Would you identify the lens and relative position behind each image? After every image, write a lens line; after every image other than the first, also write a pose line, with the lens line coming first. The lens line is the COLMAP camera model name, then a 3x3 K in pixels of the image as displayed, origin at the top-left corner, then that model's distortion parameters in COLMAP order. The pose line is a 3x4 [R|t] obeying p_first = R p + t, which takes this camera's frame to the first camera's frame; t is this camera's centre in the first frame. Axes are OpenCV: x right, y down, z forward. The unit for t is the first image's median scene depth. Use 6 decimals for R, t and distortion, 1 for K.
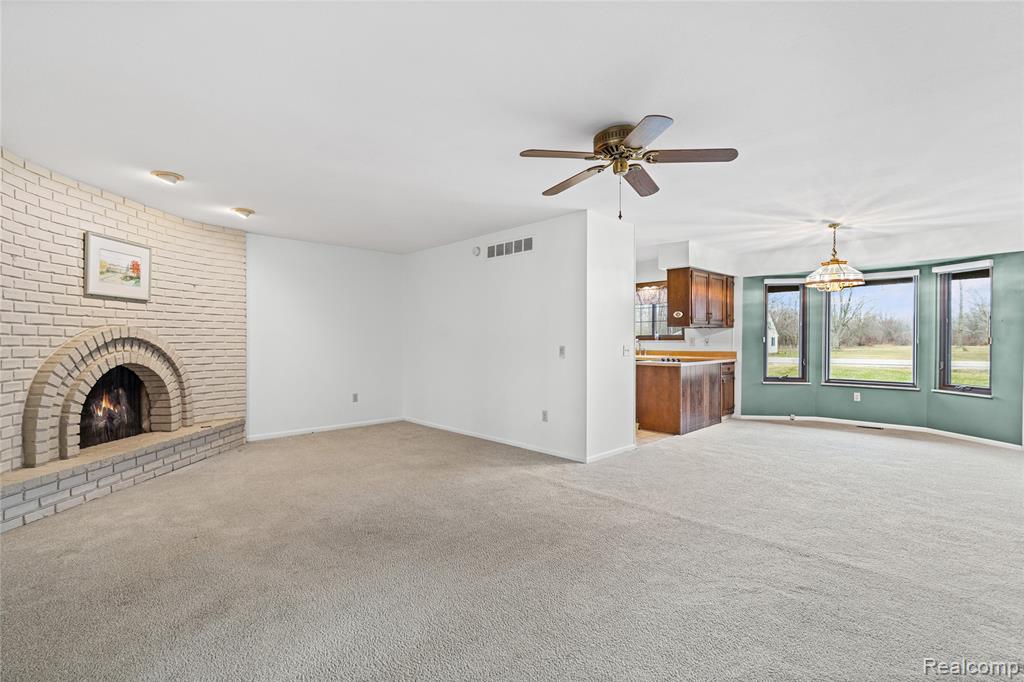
lens RADIAL K [[477.5, 0, 519.5], [0, 477.5, 336.3], [0, 0, 1]] dist [-0.018093, 0.006060]
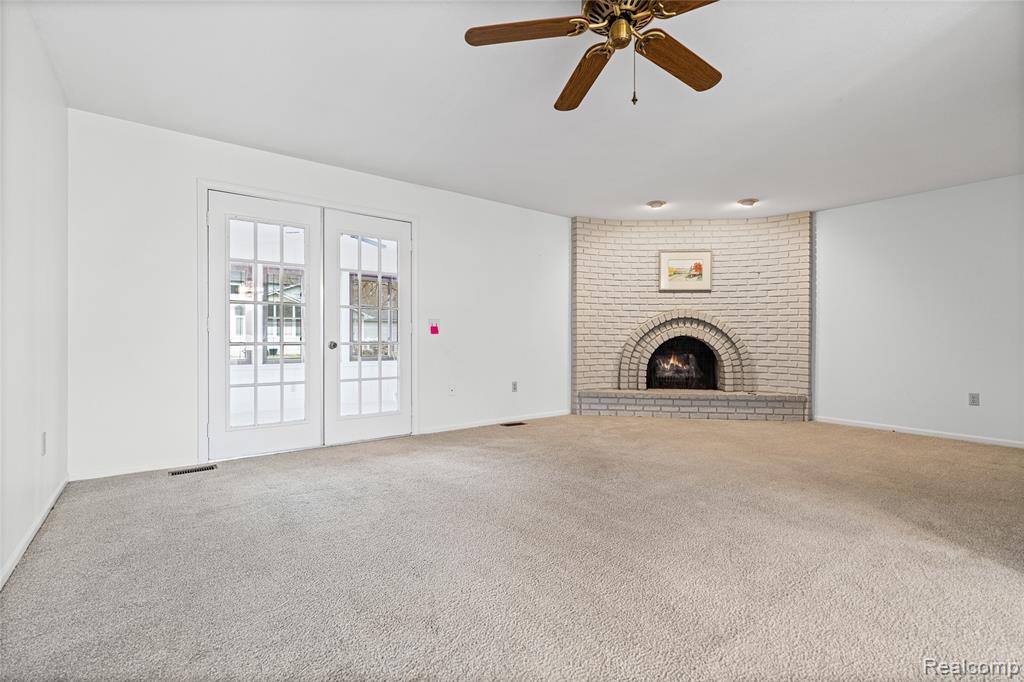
lens RADIAL K [[477.5, 0, 519.5], [0, 477.5, 336.3], [0, 0, 1]] dist [-0.018093, 0.006060]
pose [[-0.135917, -0.001319, -0.990719, 0.653764], [-0.000977, 0.999999, -0.001198, 0.059877], [0.990720, 0.000805, -0.135918, 0.678718]]
